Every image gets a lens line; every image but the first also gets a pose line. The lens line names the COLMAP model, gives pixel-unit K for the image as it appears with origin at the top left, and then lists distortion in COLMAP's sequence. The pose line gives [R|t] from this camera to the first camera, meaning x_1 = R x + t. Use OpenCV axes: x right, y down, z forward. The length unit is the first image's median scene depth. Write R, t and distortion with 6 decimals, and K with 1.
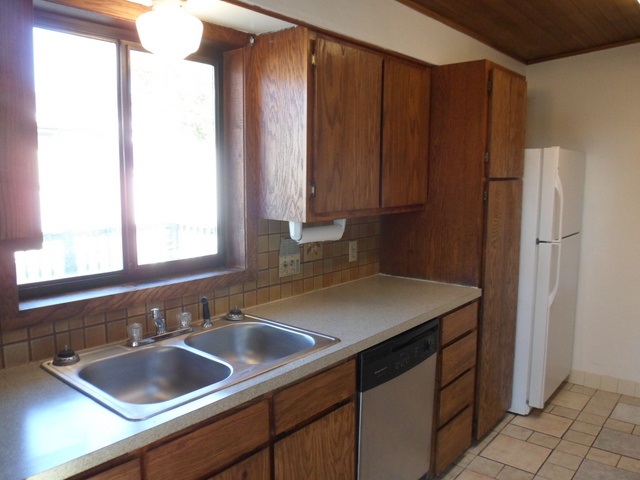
lens RADIAL K [[526.9, 0, 319.8], [0, 526.9, 241.0], [0, 0, 1]] dist [-0.038139, -0.021361]
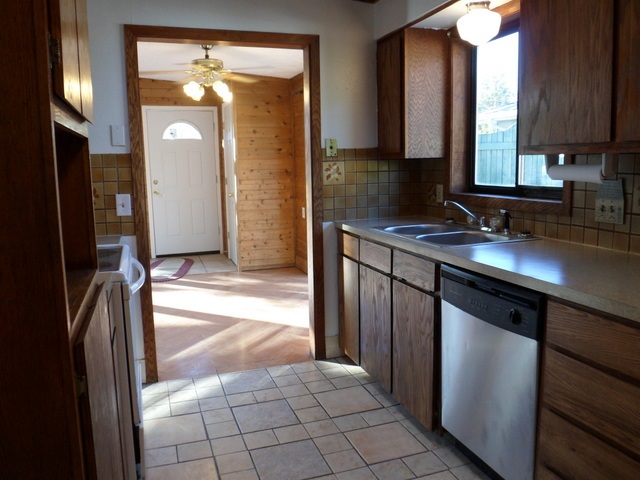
lens RADIAL K [[526.9, 0, 319.6], [0, 526.9, 238.3], [0, 0, 1]] dist [-0.038139, -0.021361]
pose [[-0.523395, 0.131368, -0.841903, 0.976355], [-0.086753, 0.974694, 0.206021, -0.048590], [0.847662, 0.180868, -0.498753, 1.091561]]
